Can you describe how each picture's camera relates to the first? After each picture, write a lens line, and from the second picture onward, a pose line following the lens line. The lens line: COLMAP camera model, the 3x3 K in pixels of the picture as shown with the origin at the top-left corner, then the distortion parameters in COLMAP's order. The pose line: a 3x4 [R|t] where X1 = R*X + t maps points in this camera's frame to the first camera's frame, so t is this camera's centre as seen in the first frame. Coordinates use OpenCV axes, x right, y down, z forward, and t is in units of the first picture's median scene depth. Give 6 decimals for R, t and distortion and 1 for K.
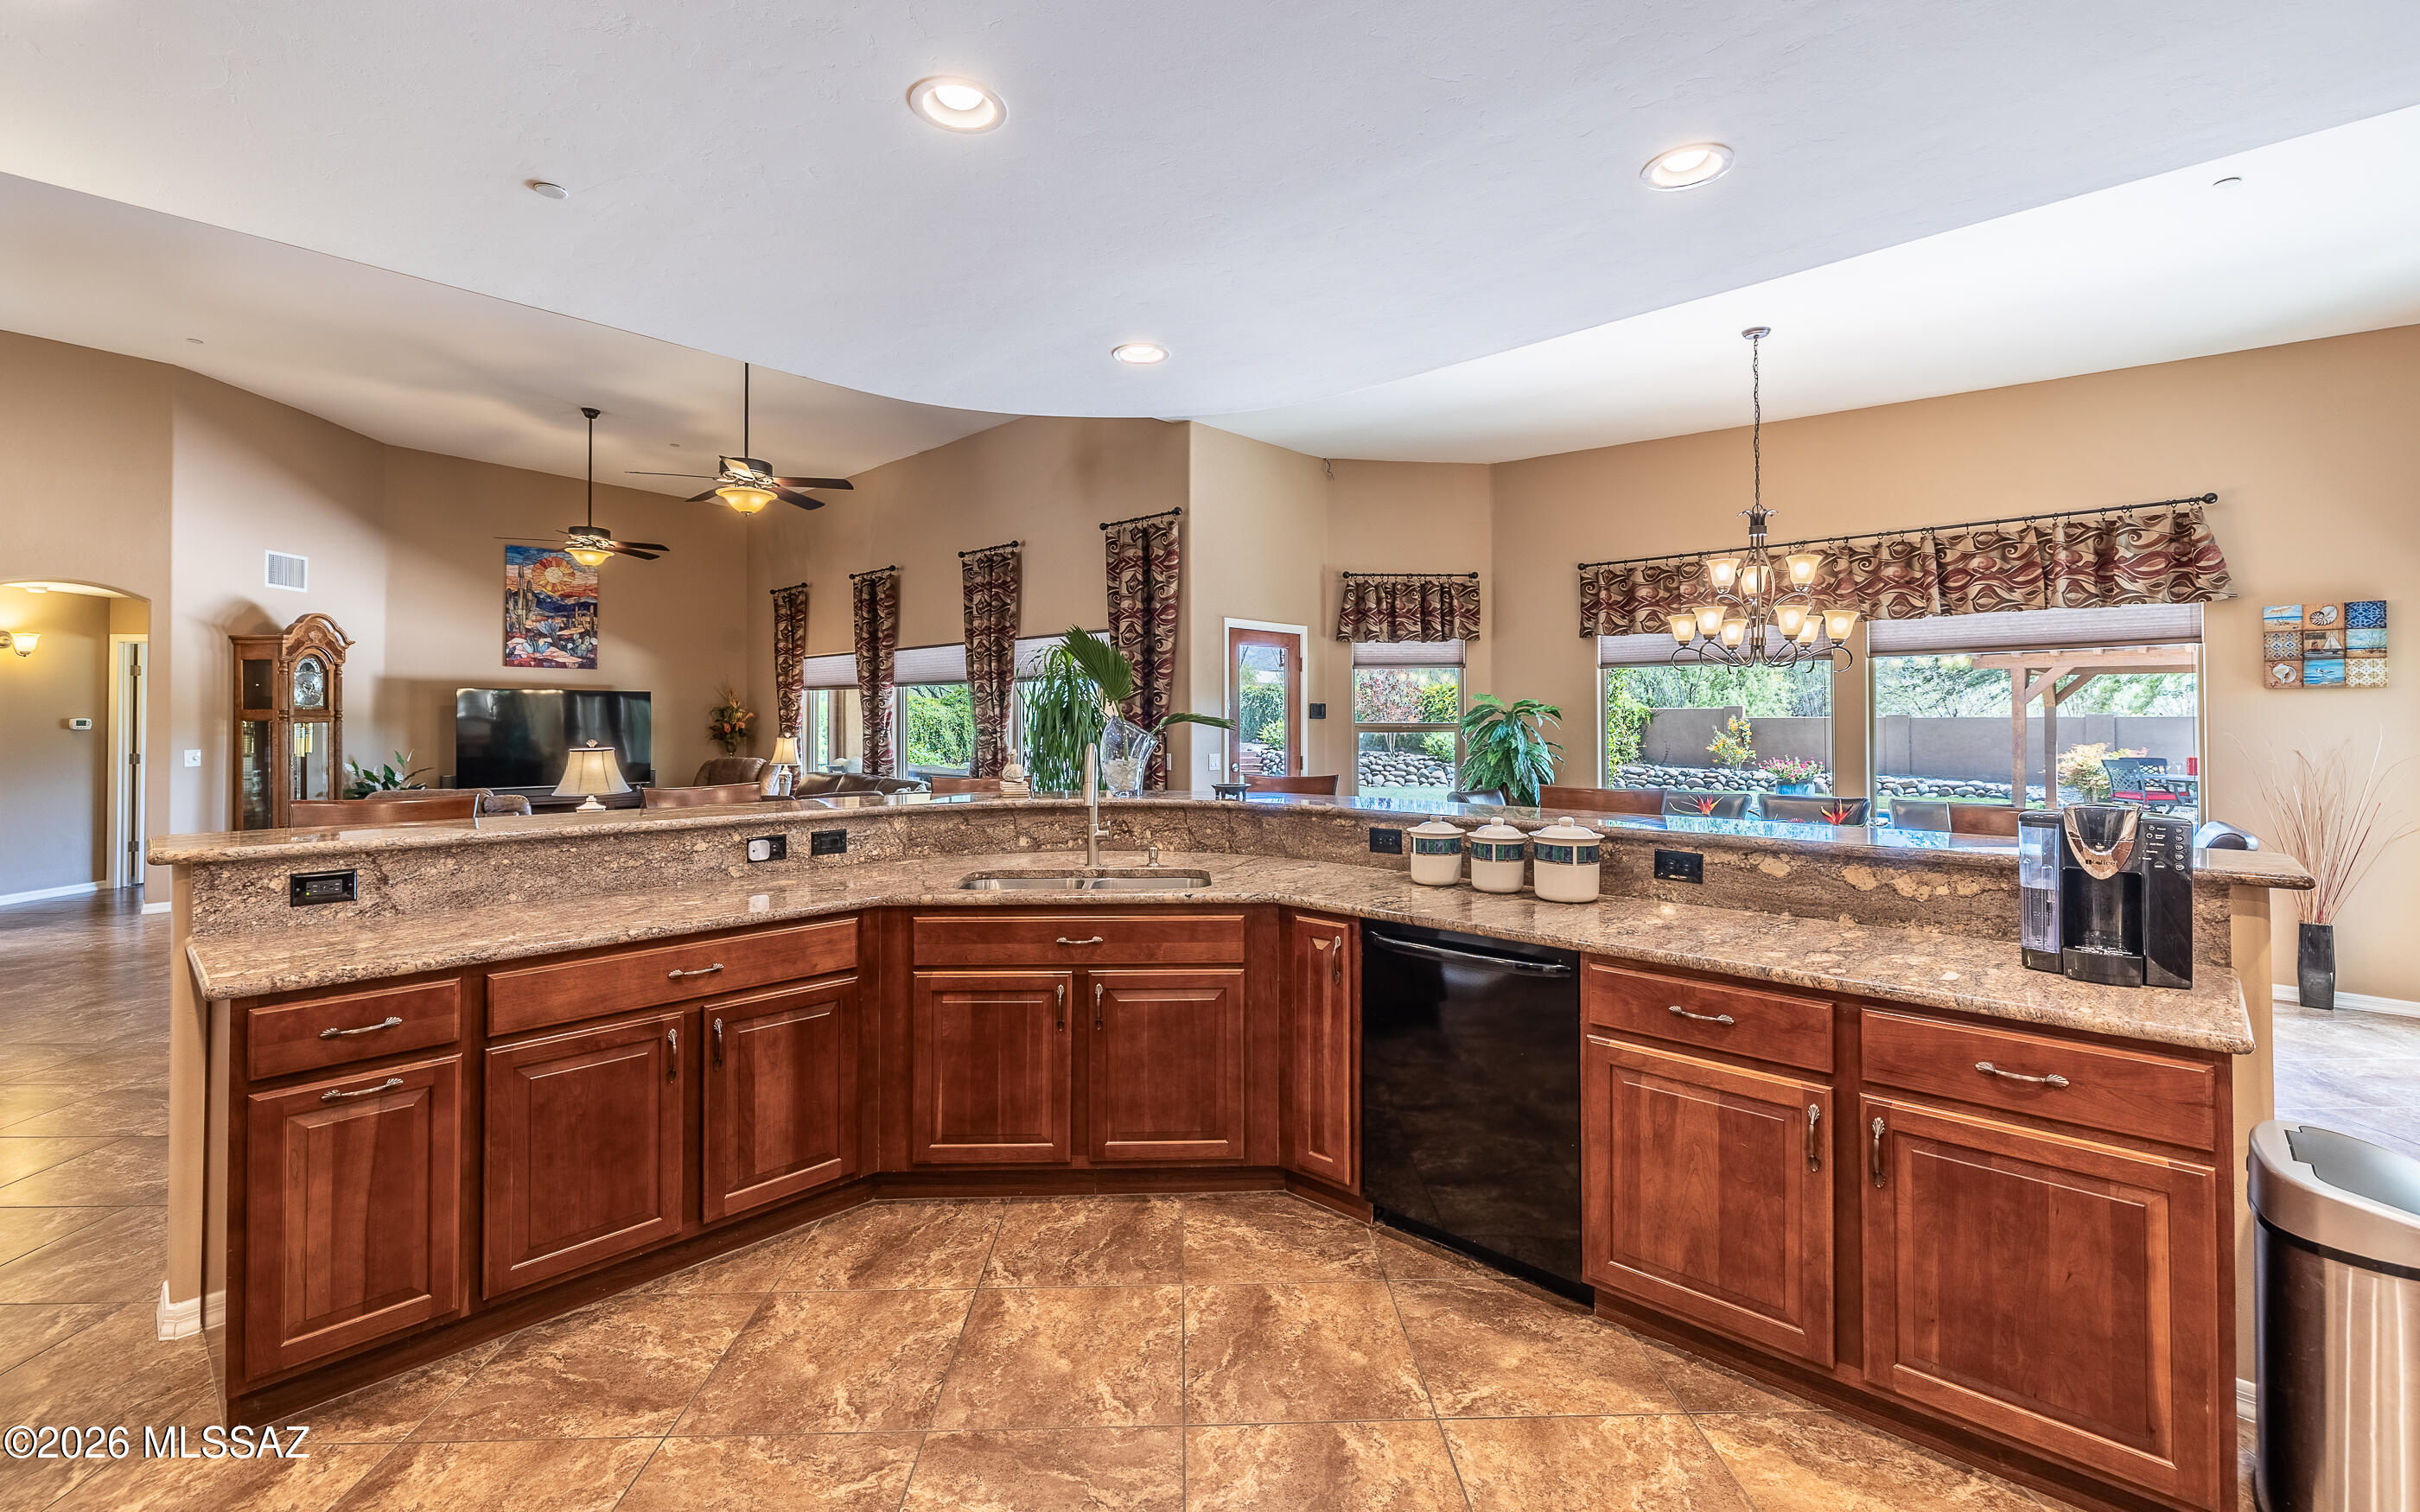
lens RADIAL K [[1036.4, 0, 1161.7], [0, 1036.4, 724.3], [0, 0, 1]] dist [-0.002279, 0.000075]
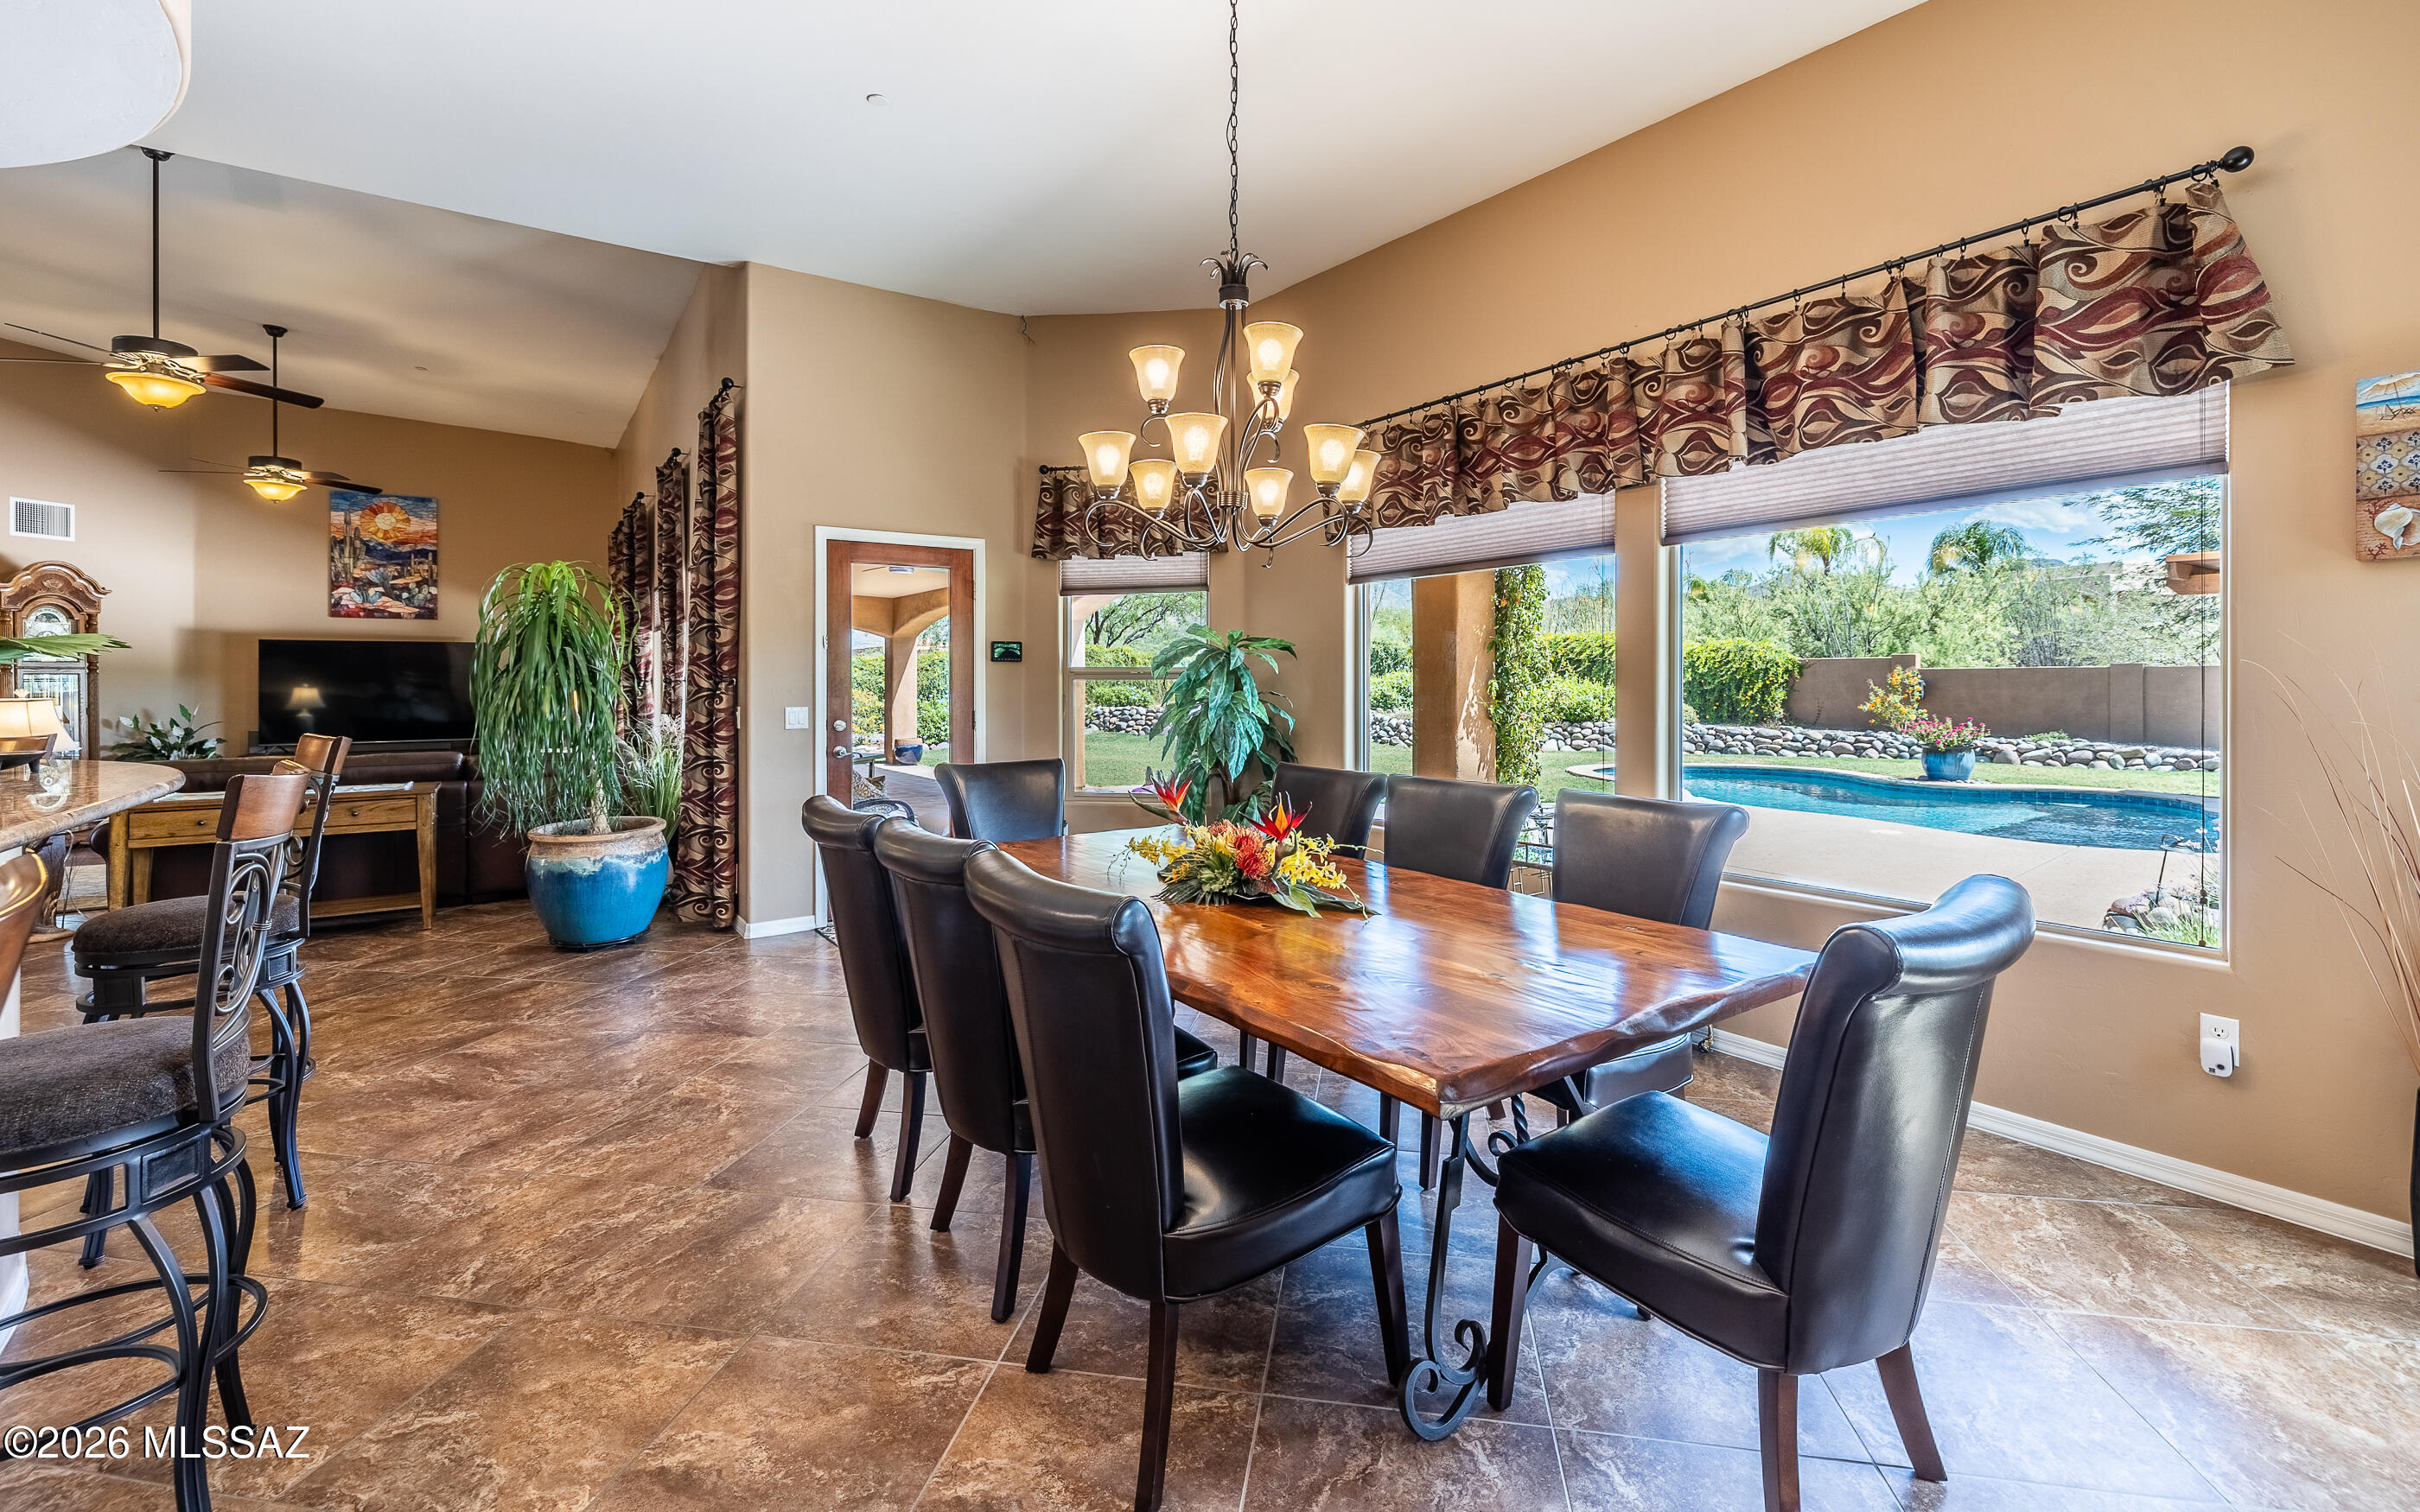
lens RADIAL K [[1036.4, 0, 1142.8], [0, 1036.4, 690.0], [0, 0, 1]] dist [-0.002279, 0.000075]
pose [[0.979826, -0.001585, -0.199846, 0.509372], [0.002951, 0.999974, 0.006540, 0.012593], [0.199830, -0.006998, 0.979806, 0.363095]]
